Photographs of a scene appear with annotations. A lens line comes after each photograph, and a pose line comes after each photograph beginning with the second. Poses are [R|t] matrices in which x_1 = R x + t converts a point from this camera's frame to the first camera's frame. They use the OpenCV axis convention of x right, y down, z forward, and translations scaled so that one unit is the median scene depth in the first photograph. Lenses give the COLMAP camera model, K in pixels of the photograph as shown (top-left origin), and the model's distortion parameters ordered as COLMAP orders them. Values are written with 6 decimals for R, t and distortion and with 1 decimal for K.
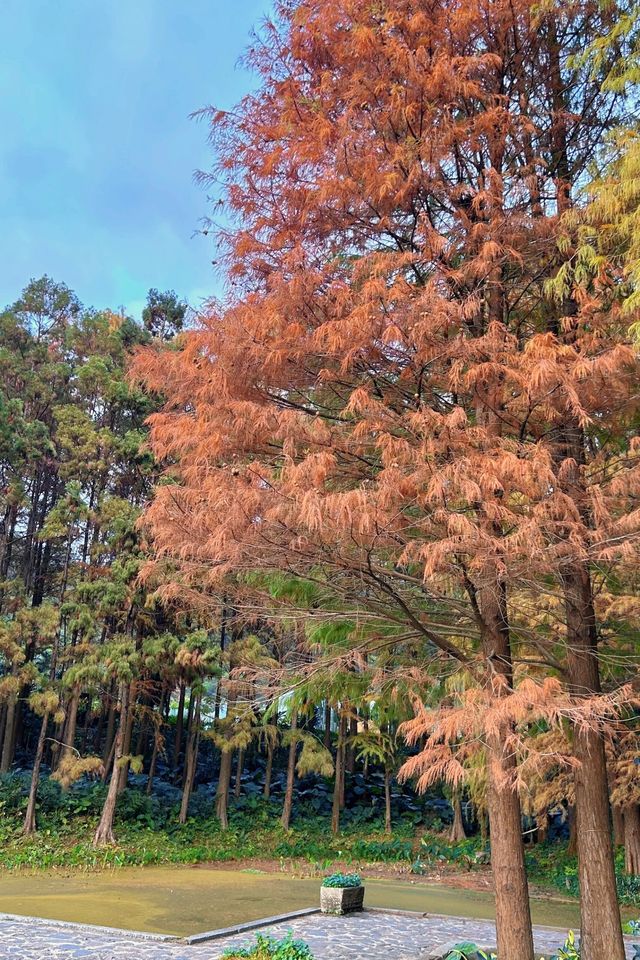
lens RADIAL K [[776.9, 0, 320.0], [0, 776.9, 480.0], [0, 0, 1]] dist [0.004094, 0.001350]
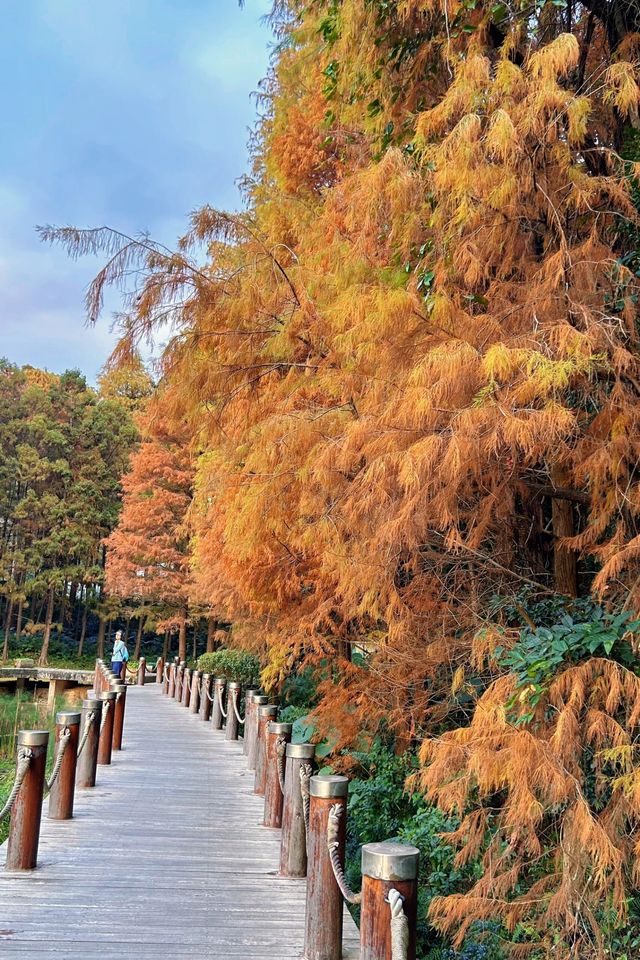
lens RADIAL K [[776.9, 0, 320.0], [0, 776.9, 480.0], [0, 0, 1]] dist [0.004094, 0.001350]
pose [[0.983084, 0.040151, 0.178703, 0.047557], [-0.068853, 0.985126, 0.157434, -0.363283], [-0.169723, -0.167075, 0.971226, -0.979552]]
